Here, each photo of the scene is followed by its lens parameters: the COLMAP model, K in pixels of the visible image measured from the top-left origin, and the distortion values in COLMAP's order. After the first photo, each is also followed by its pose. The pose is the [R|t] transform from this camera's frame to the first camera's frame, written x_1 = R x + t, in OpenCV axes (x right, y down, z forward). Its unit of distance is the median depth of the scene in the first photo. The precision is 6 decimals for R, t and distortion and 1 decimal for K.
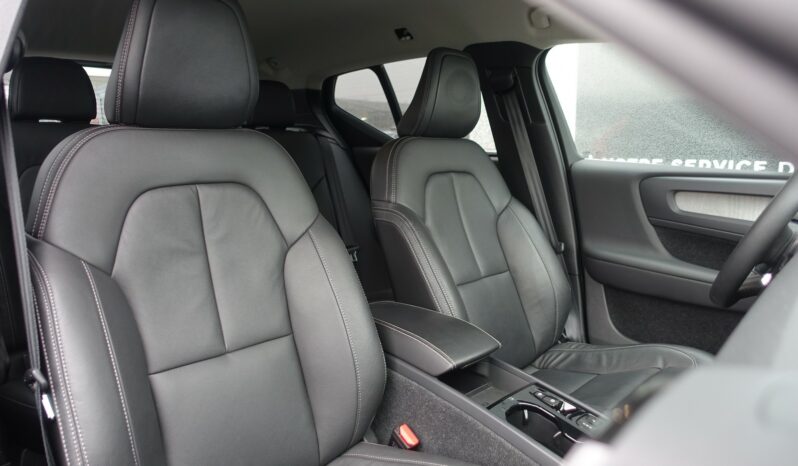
lens RADIAL K [[585.6, 0, 399.0], [0, 585.6, 233.0], [0, 0, 1]] dist [0.092998, 0.000448]
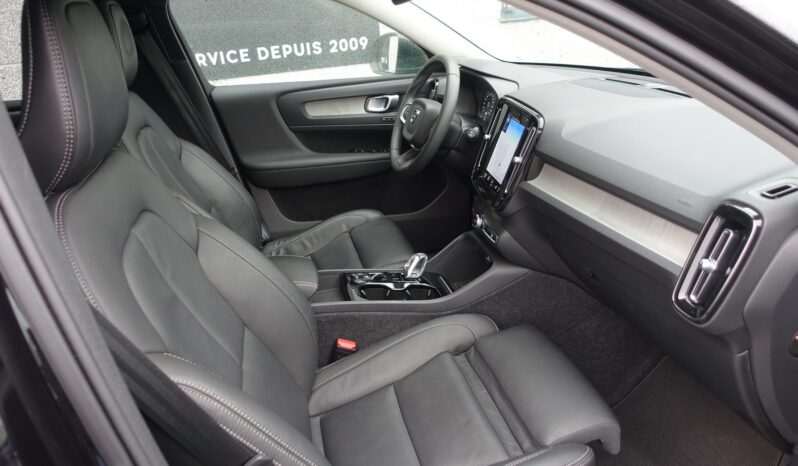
lens RADIAL K [[585.6, 0, 399.0], [0, 585.6, 233.0], [0, 0, 1]] dist [0.092998, 0.000448]
pose [[0.549963, -0.381988, 0.742715, -0.464894], [0.212192, 0.924005, 0.318104, -0.164823], [-0.807784, -0.017347, 0.589223, 0.071873]]
